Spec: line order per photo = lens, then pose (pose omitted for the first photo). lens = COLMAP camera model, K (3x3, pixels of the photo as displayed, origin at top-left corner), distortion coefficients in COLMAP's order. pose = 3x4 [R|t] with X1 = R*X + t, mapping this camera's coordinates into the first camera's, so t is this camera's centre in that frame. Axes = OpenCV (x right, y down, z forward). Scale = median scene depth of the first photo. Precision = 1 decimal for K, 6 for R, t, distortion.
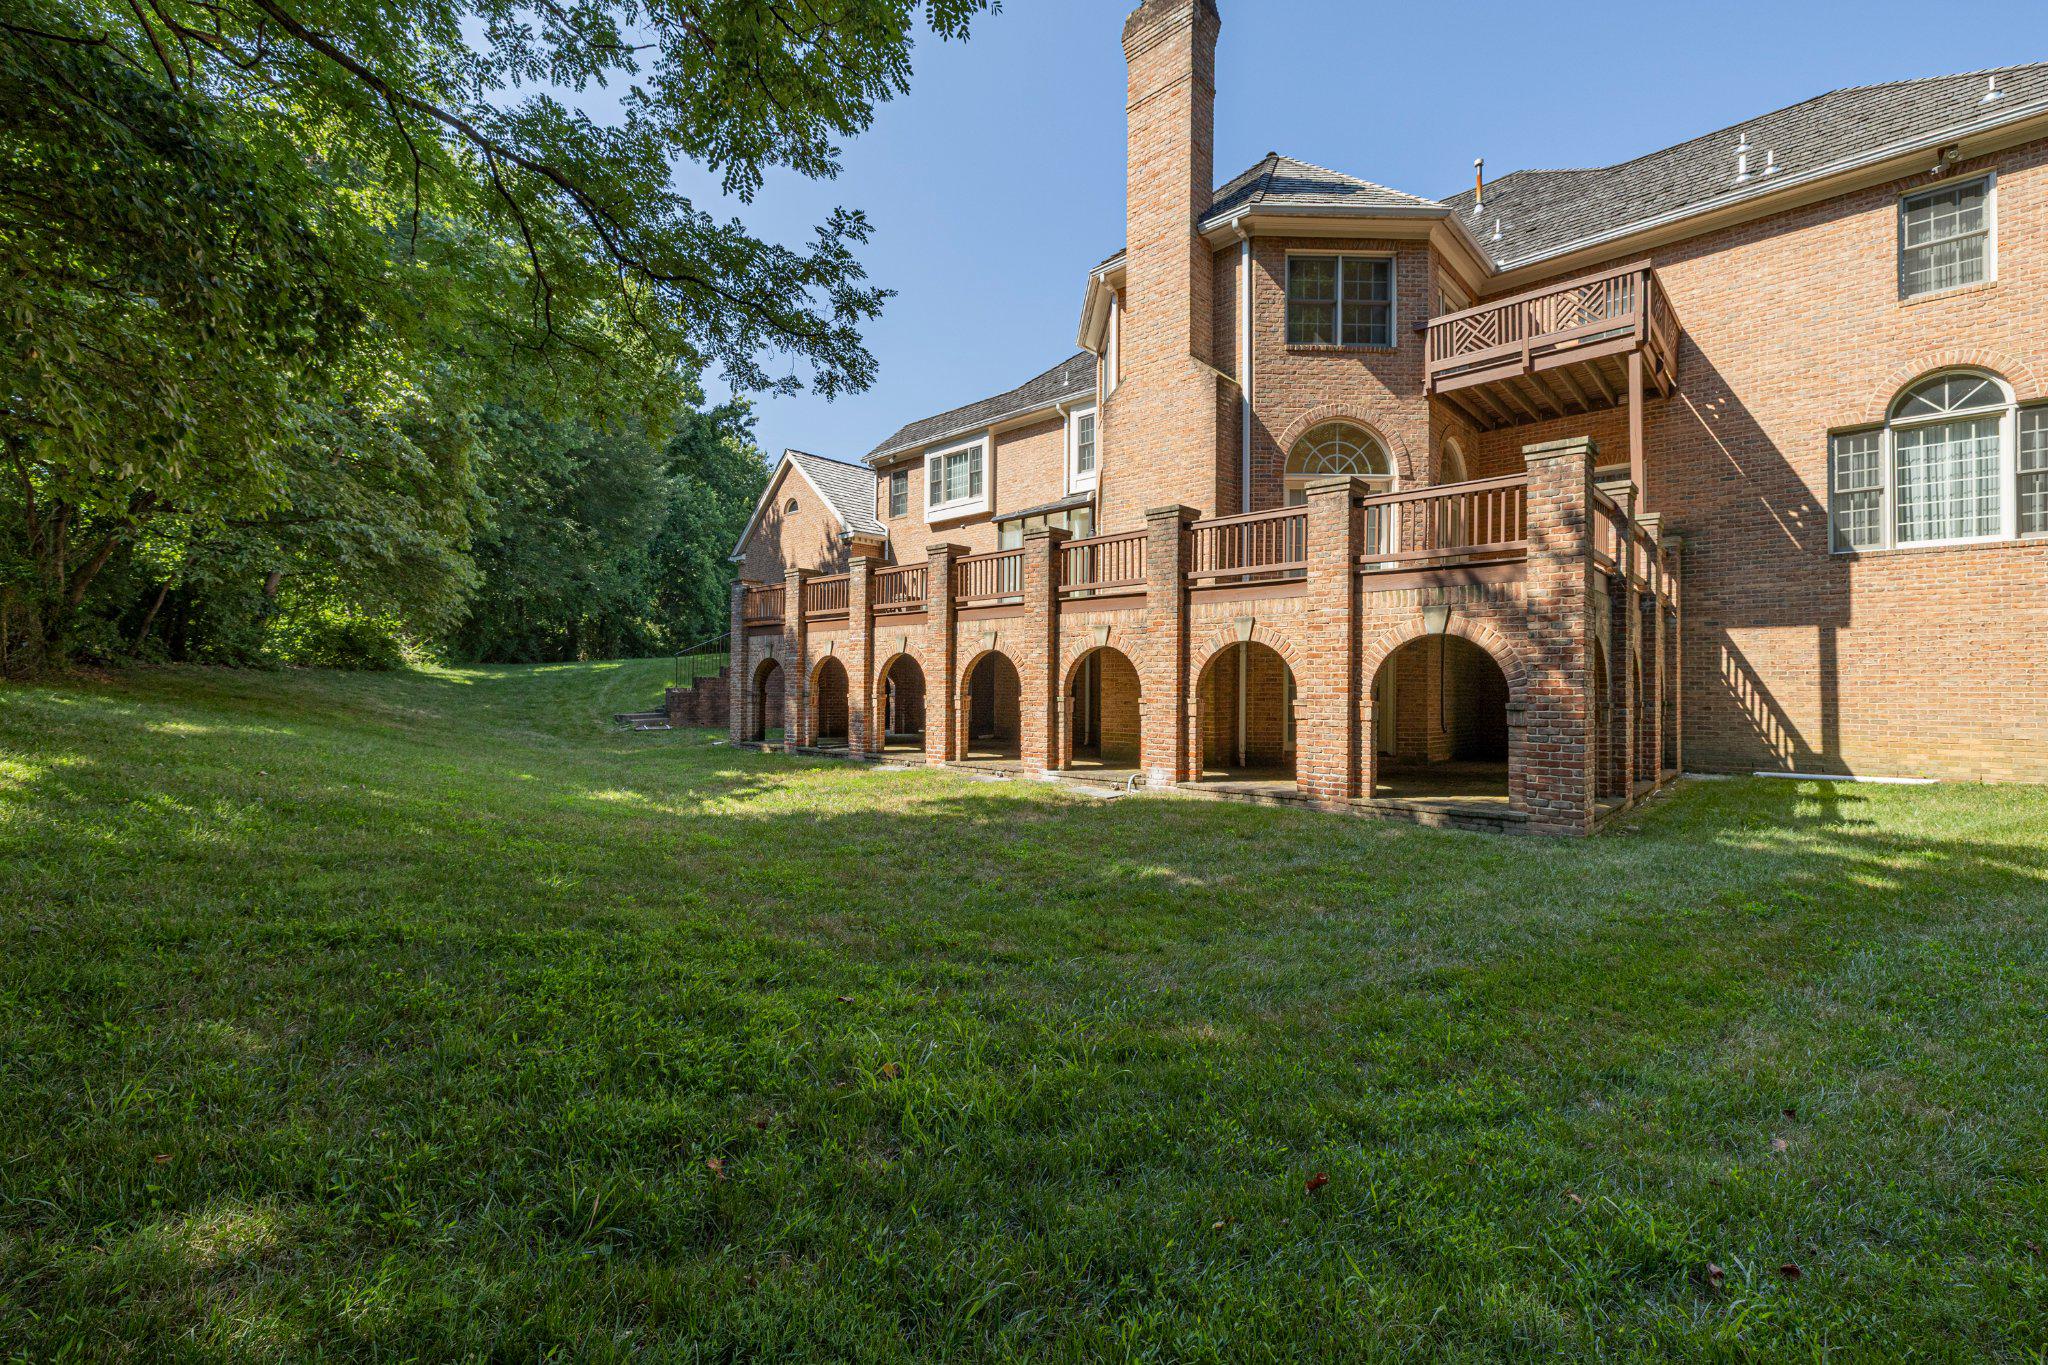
lens RADIAL K [[890.1, 0, 1037.3], [0, 890.1, 679.8], [0, 0, 1]] dist [0.004338, 0.000444]
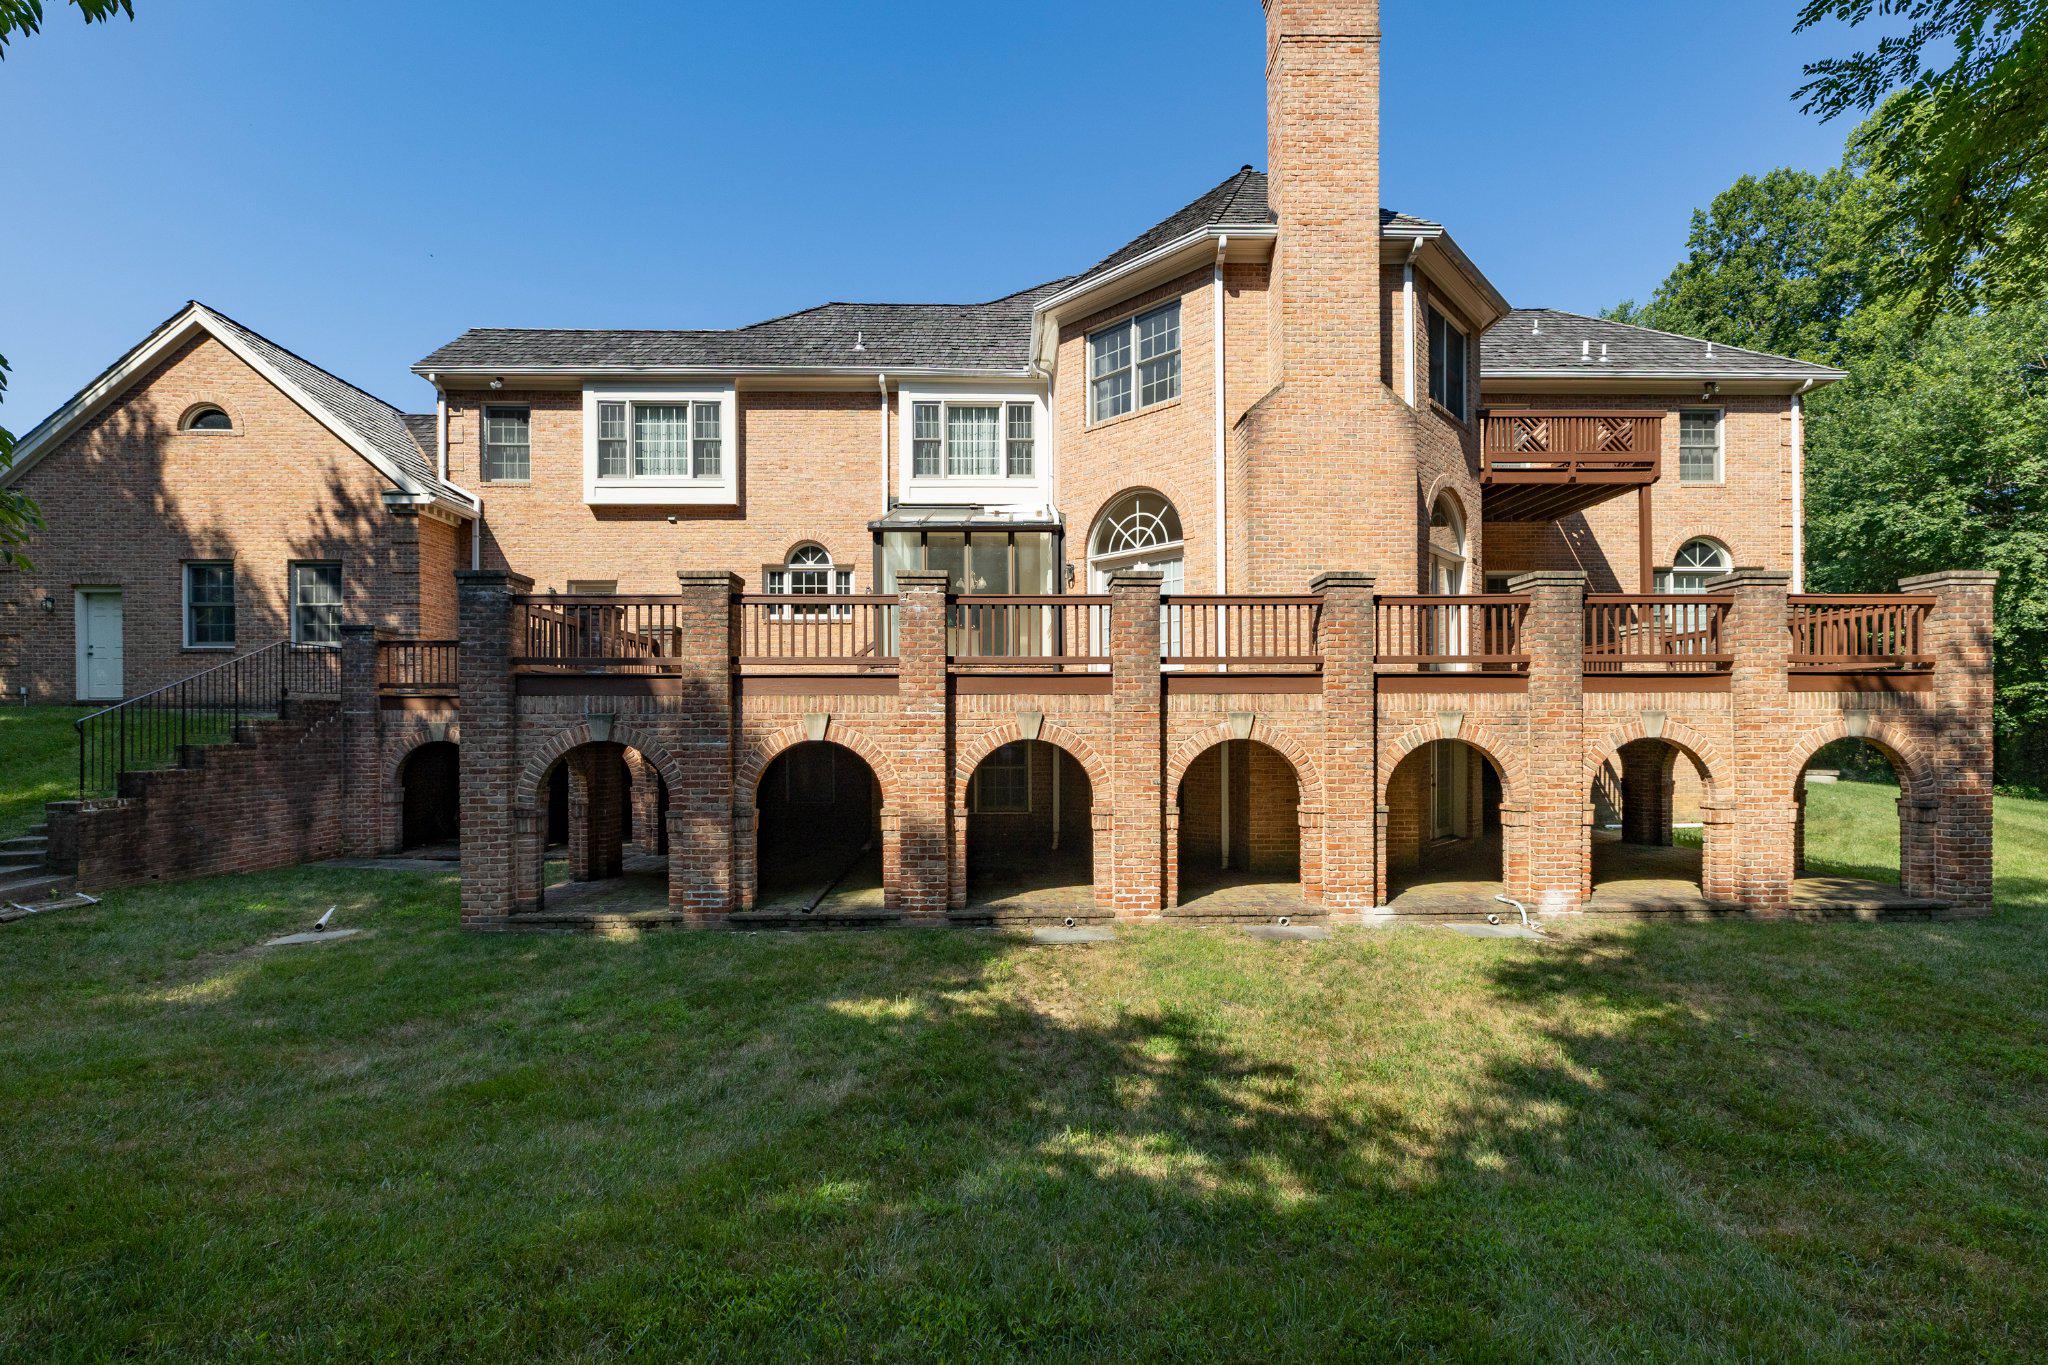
lens RADIAL K [[890.1, 0, 1037.5], [0, 890.1, 734.6], [0, 0, 1]] dist [0.004338, 0.000444]
pose [[0.701865, -0.014660, 0.712159, -0.650521], [0.001750, 0.999821, 0.018858, -0.049997], [-0.712308, -0.011989, 0.701765, 0.639227]]
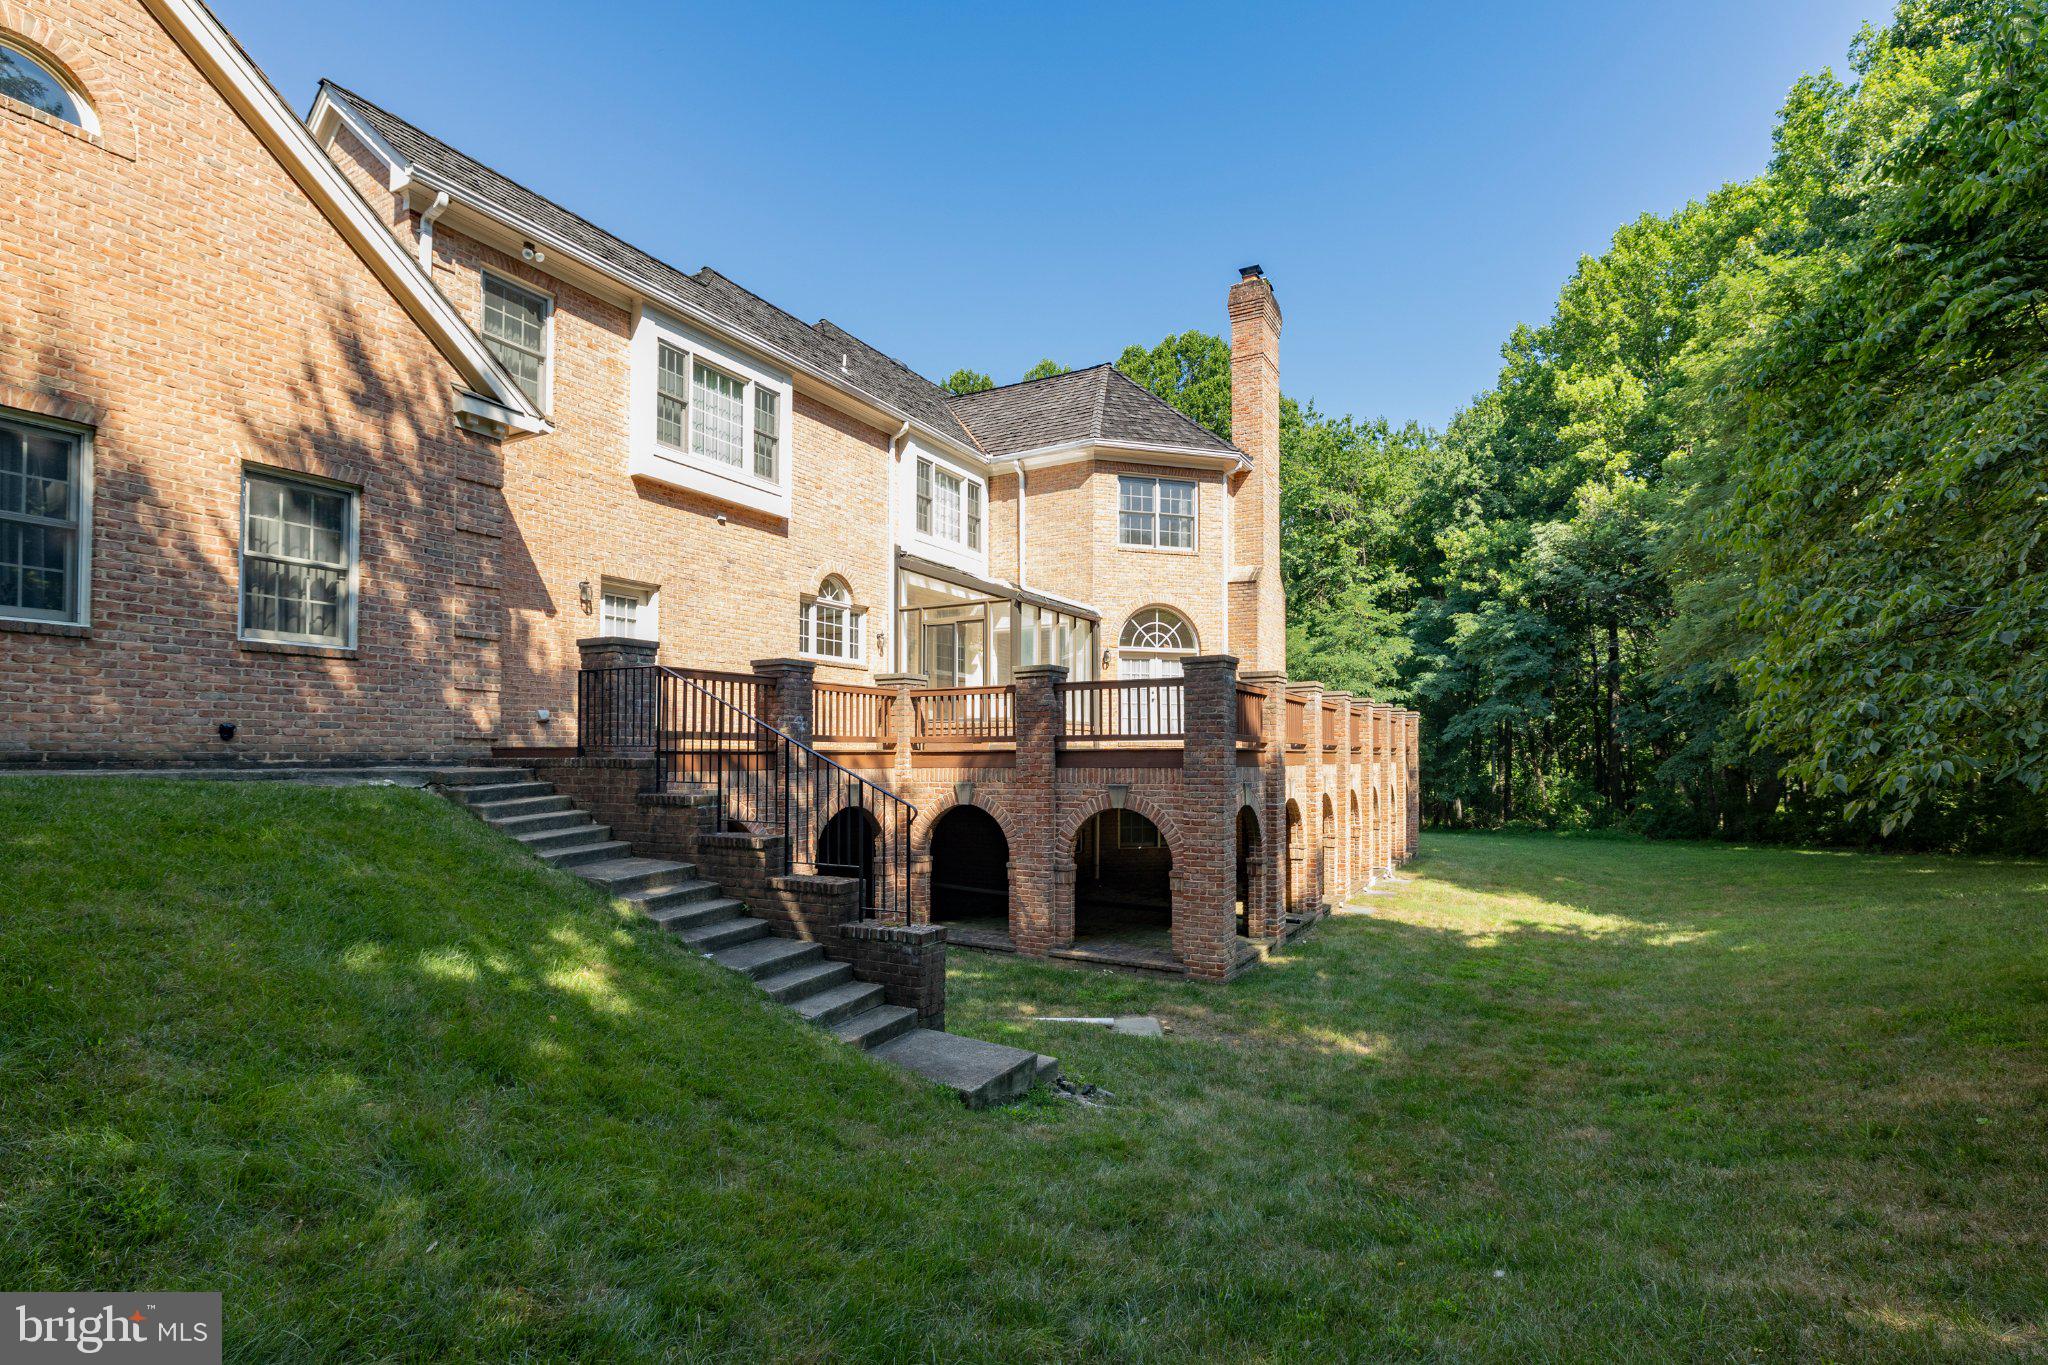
lens RADIAL K [[930.5, 0, 1044.9], [0, 930.5, 749.0], [0, 0, 1]] dist [-0.005007, -0.000958]
pose [[-0.249255, -0.002898, 0.968434, -1.158043], [-0.017752, 0.999841, -0.001577, -0.079086], [-0.968275, -0.017585, -0.249266, 1.716895]]
